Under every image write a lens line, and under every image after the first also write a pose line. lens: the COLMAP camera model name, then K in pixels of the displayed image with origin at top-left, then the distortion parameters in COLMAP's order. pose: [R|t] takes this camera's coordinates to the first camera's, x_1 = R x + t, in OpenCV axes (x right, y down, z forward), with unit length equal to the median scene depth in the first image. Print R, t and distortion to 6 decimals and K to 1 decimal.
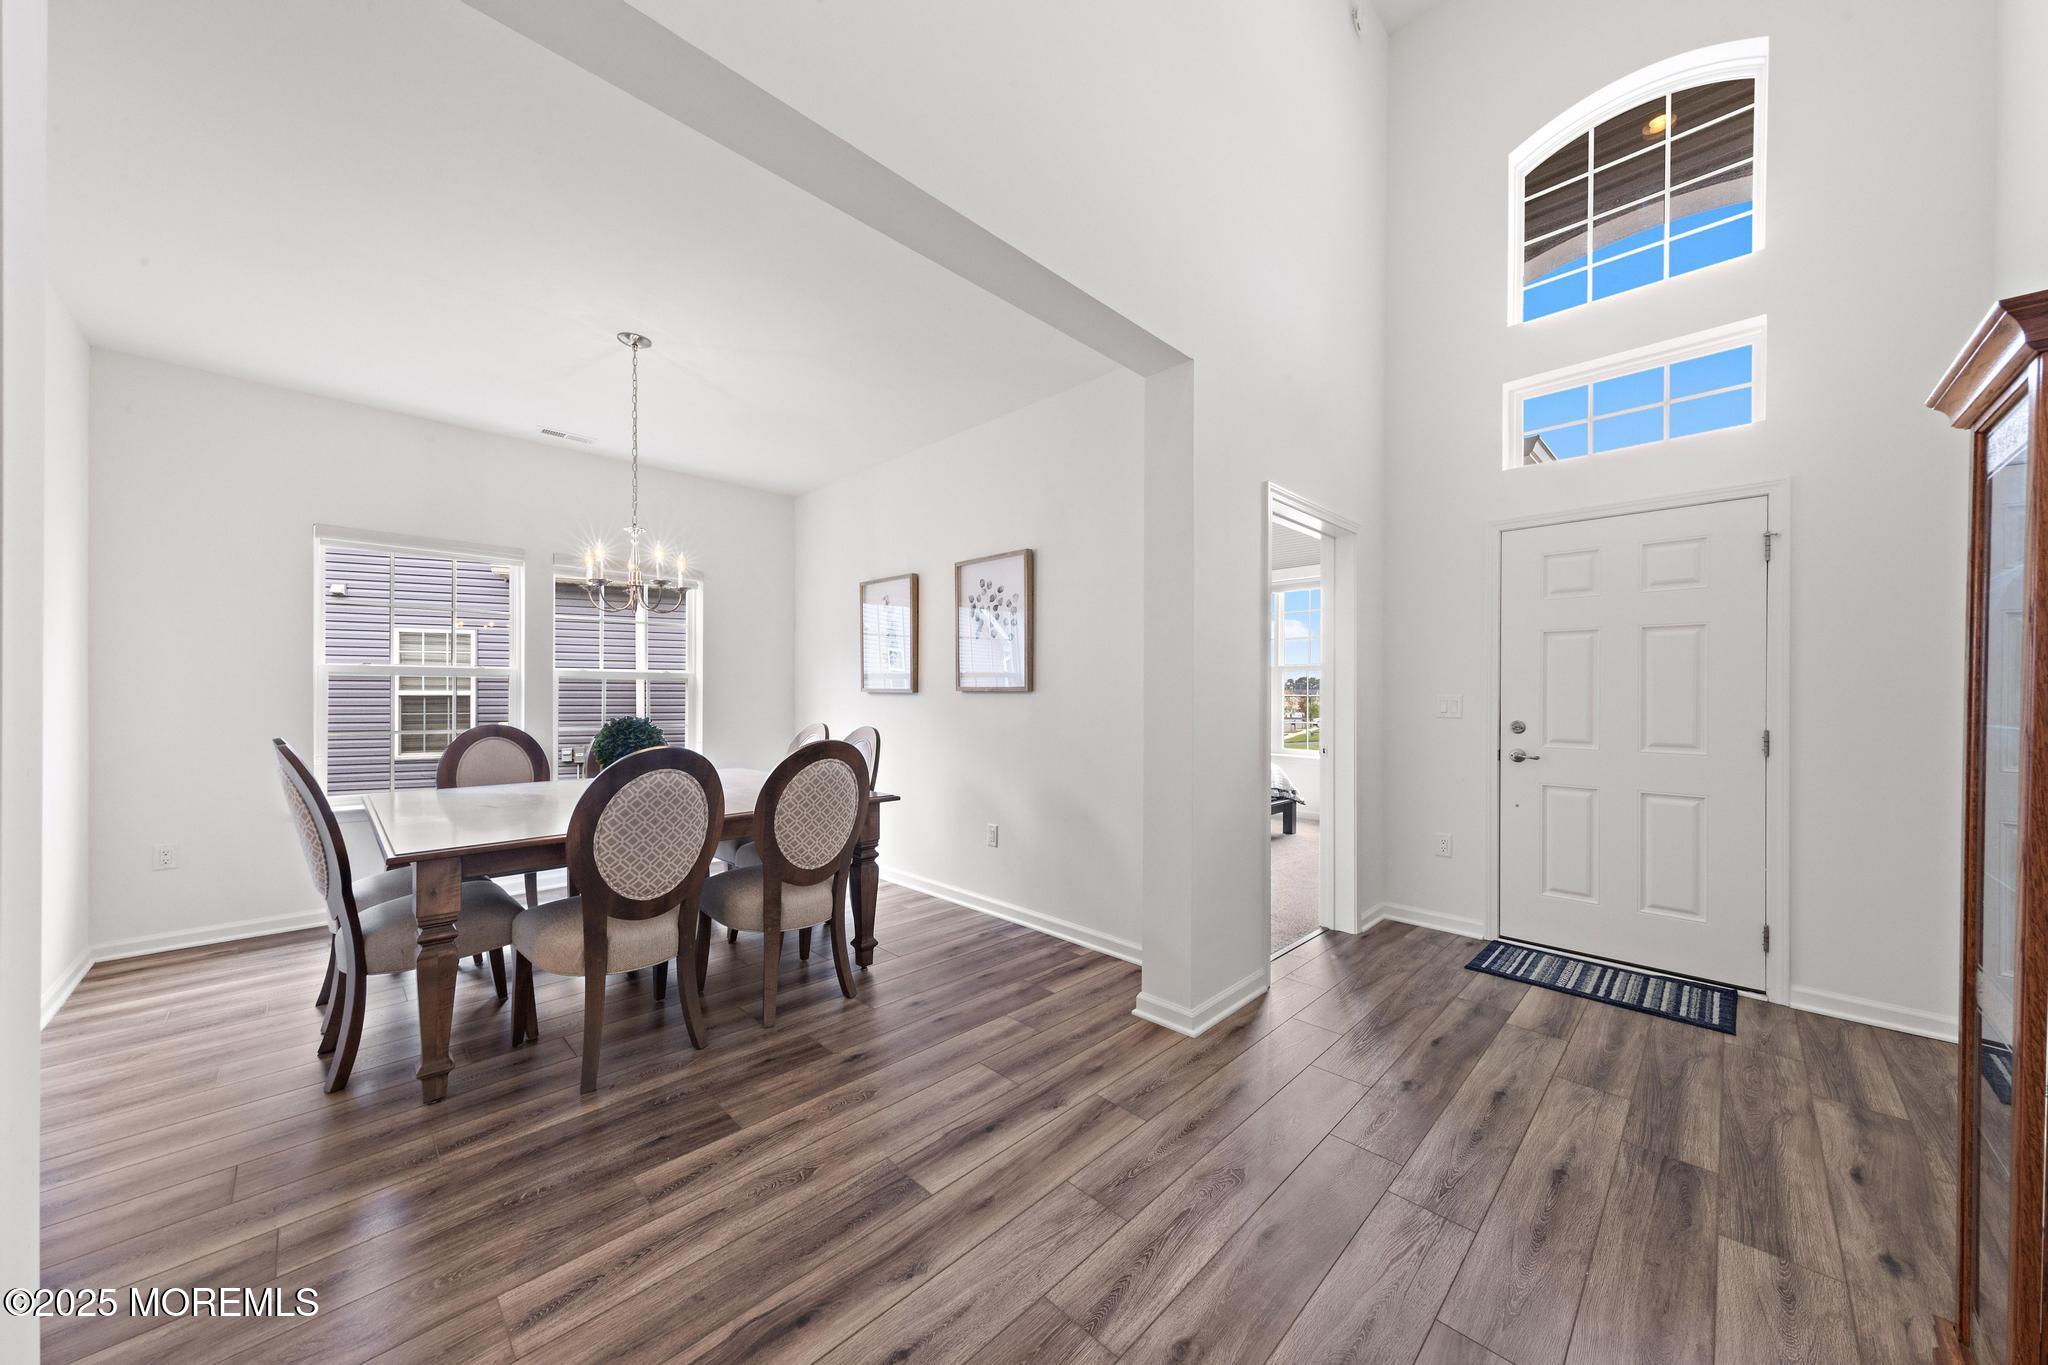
lens RADIAL K [[696.8, 0, 1023.4], [0, 696.8, 685.7], [0, 0, 1]] dist [-0.000558, -0.000293]
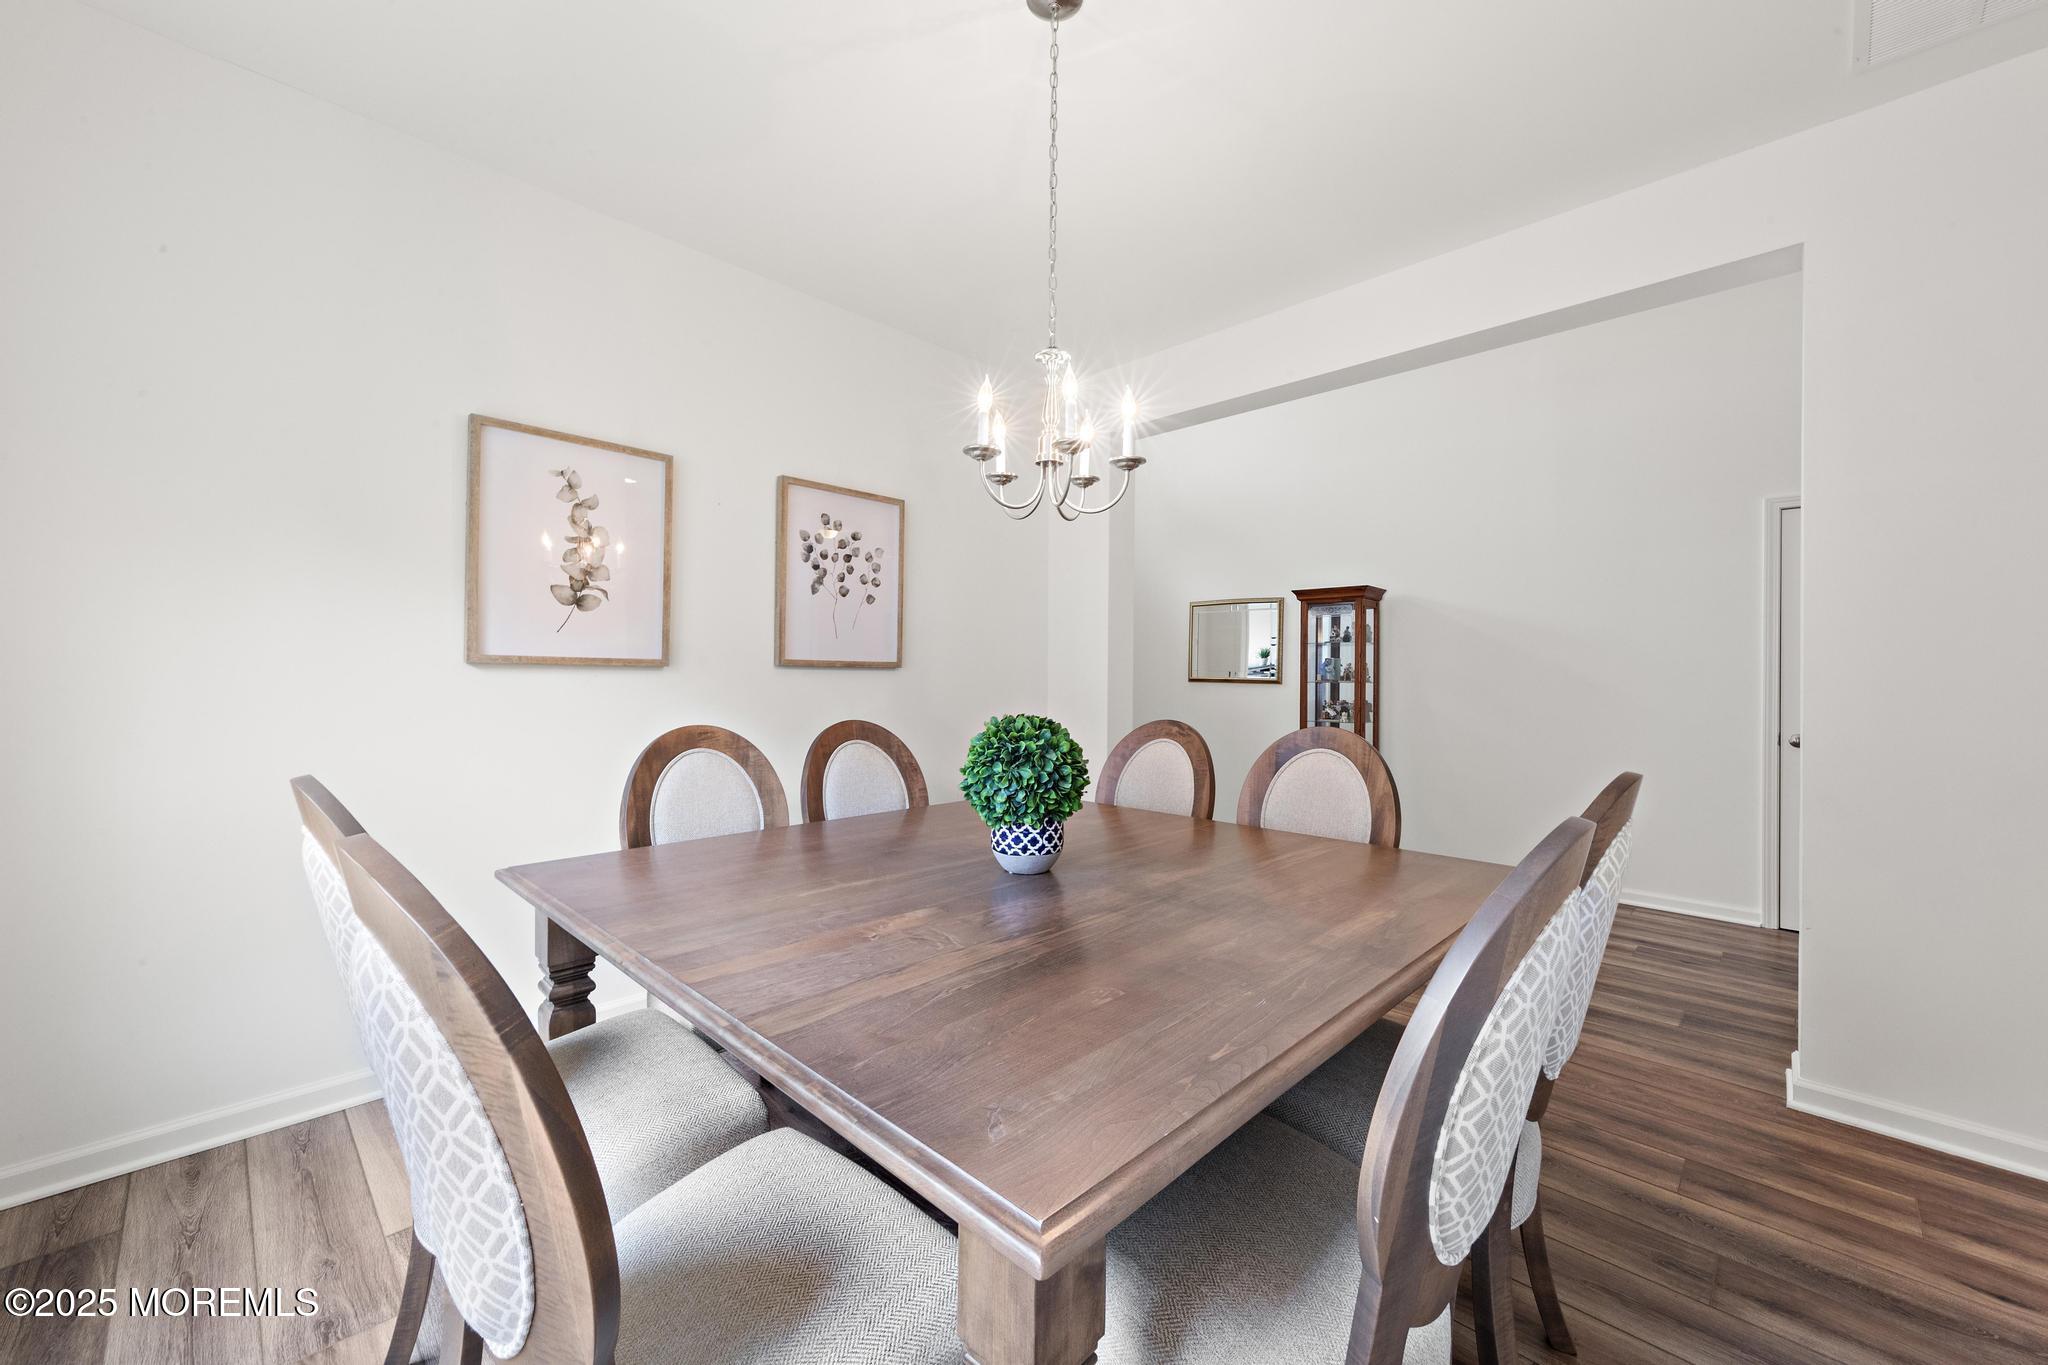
lens RADIAL K [[788.2, 0, 1030.5], [0, 788.2, 672.5], [0, 0, 1]] dist [0.003554, 0.000127]
pose [[-0.034436, -0.005259, 0.999393, -0.903776], [-0.015435, 0.999870, 0.004729, 0.006212], [-0.999288, -0.015262, -0.034512, 0.824363]]
